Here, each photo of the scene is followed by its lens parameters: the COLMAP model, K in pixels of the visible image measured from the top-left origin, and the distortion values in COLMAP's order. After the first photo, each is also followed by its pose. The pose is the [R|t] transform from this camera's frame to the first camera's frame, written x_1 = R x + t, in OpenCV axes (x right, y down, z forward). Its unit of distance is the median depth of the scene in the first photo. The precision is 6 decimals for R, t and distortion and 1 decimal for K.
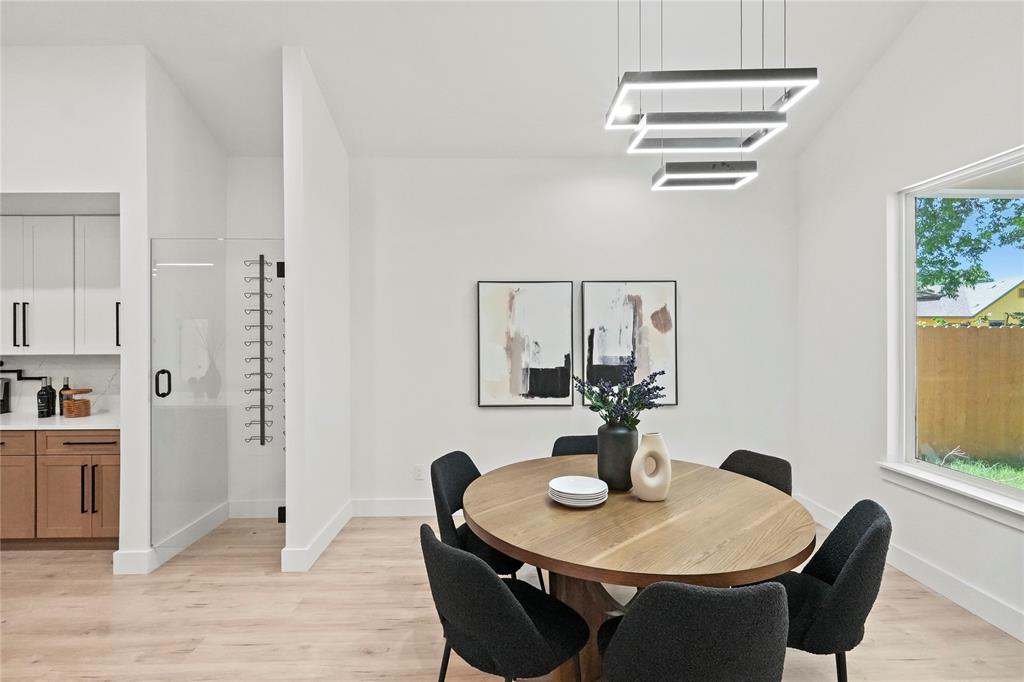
lens RADIAL K [[471.8, 0, 507.6], [0, 471.8, 339.0], [0, 0, 1]] dist [-0.000986, 0.002385]
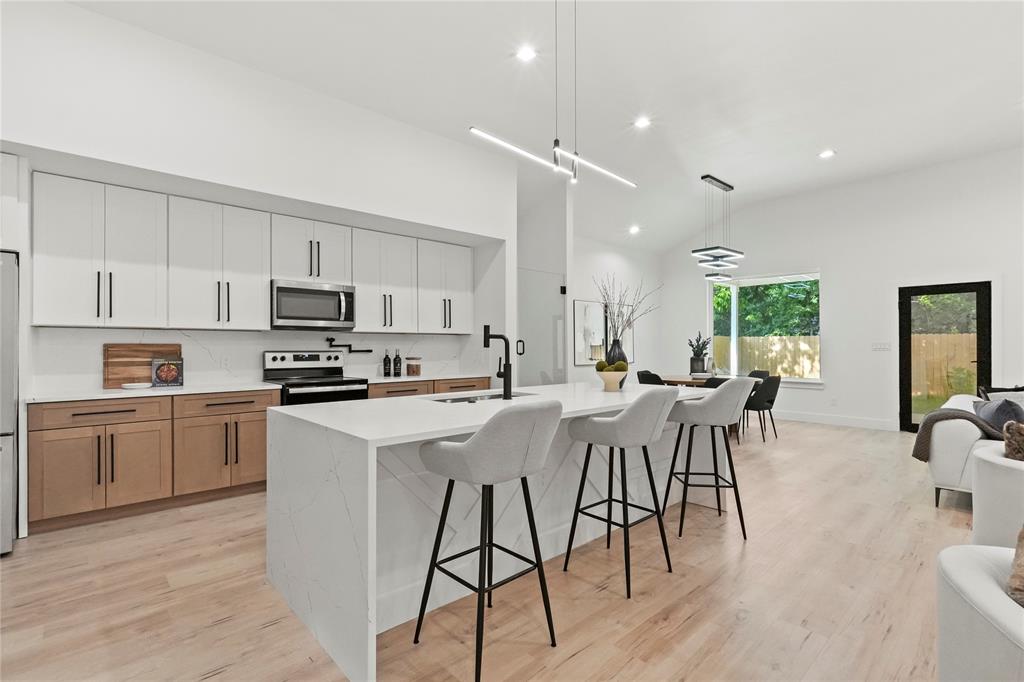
lens RADIAL K [[471.8, 0, 507.2], [0, 471.8, 347.7], [0, 0, 1]] dist [-0.000986, 0.002385]
pose [[0.745074, 0.000693, 0.666982, -1.571469], [0.000840, 0.999998, -0.001977, 0.076323], [-0.666981, 0.002033, 0.745072, -0.253933]]
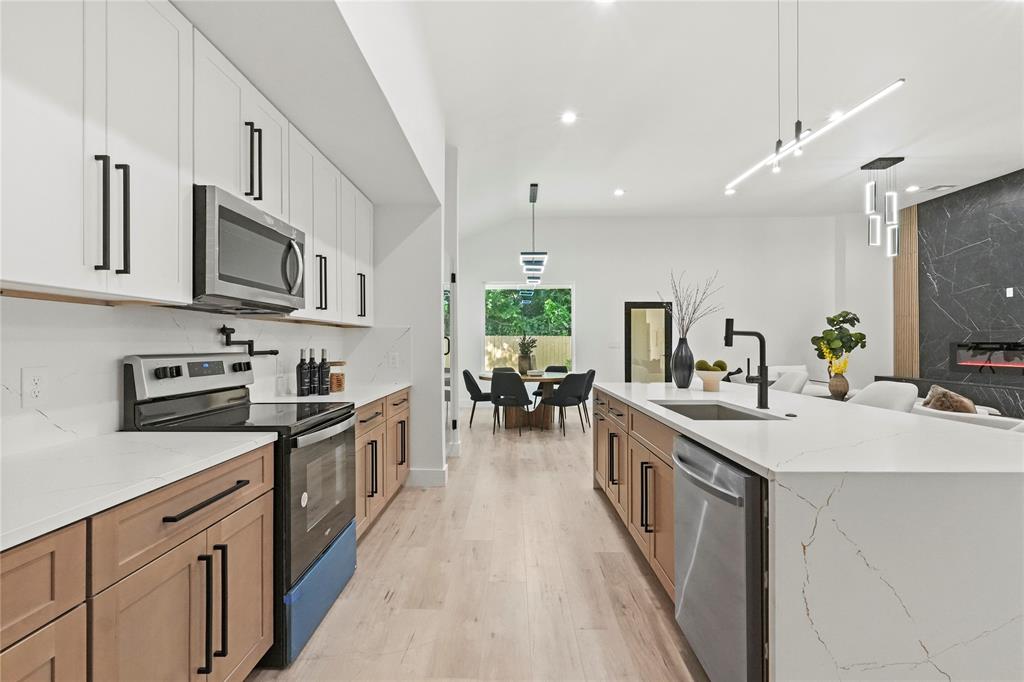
lens RADIAL K [[471.8, 0, 508.4], [0, 471.8, 340.3], [0, 0, 1]] dist [-0.000986, 0.002385]
pose [[0.017020, 0.011962, 0.999784, -1.703759], [0.001947, 0.999926, -0.011996, 0.073097], [-0.999853, 0.002150, 0.016996, 0.614961]]
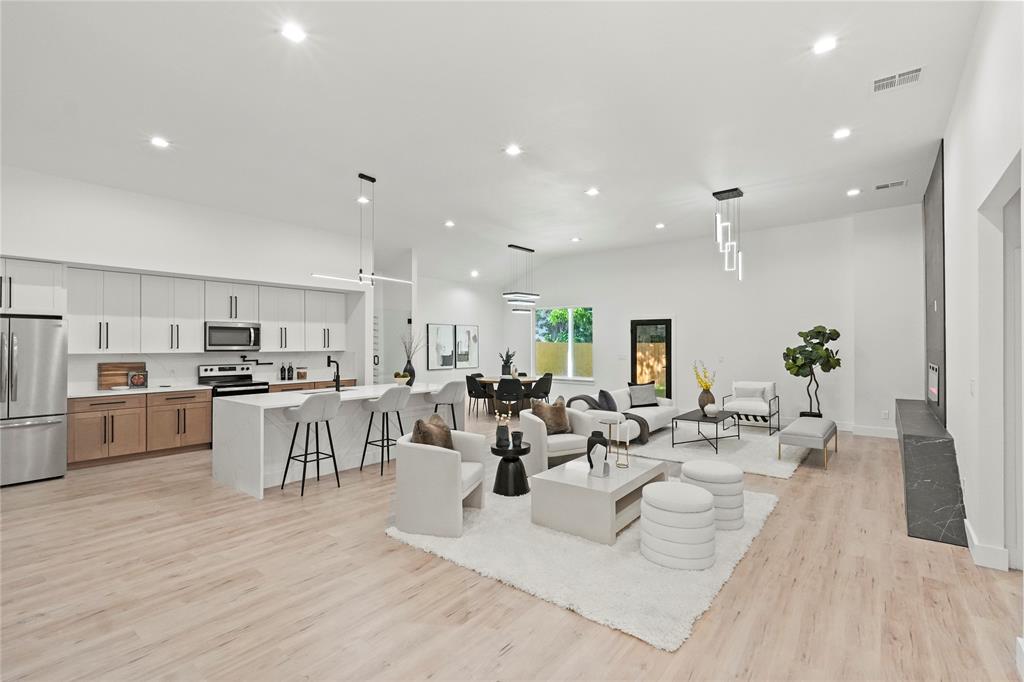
lens RADIAL K [[471.8, 0, 509.5], [0, 471.8, 342.1], [0, 0, 1]] dist [-0.000986, 0.002385]
pose [[0.626884, 0.007698, 0.779075, -1.916056], [-0.001561, 0.999962, -0.008625, 0.005967], [-0.779111, 0.004191, 0.626872, -1.085008]]
